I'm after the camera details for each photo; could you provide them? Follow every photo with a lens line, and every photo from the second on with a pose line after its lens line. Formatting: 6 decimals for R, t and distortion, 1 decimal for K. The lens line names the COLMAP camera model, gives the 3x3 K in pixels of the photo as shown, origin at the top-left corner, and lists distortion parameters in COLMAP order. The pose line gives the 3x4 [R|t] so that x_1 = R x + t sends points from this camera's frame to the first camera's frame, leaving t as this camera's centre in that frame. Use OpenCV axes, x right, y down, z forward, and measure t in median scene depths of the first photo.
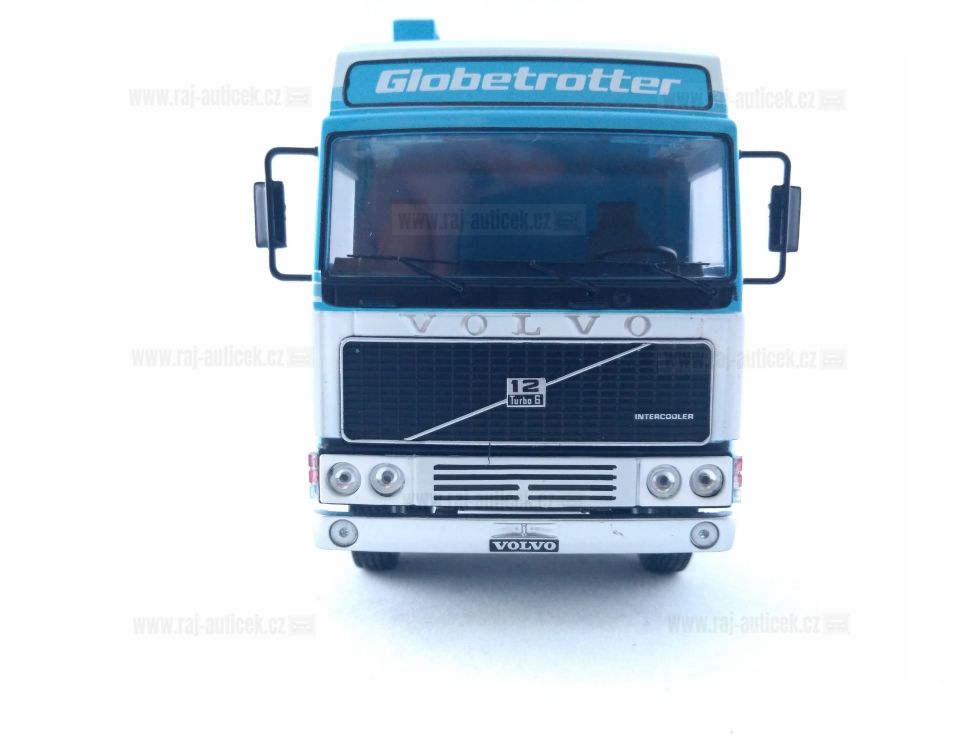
lens RADIAL K [[917.0, 0, 490.0], [0, 917.0, 367.5], [0, 0, 1]] dist [-0.002000, -0.001123]
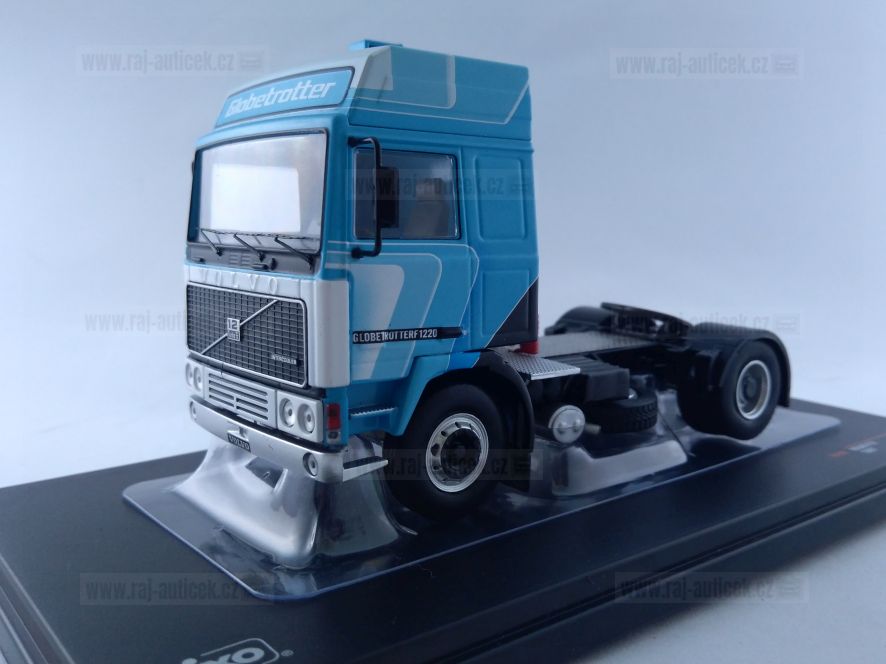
lens RADIAL K [[829.0, 0, 443.0], [0, 829.0, 332.0], [0, 0, 1]] dist [-0.002000, -0.001123]
pose [[0.638203, 0.100341, -0.763302, 1.174095], [-0.099985, 0.993876, 0.047053, -0.057024], [0.763348, 0.046289, 0.644327, 0.436785]]
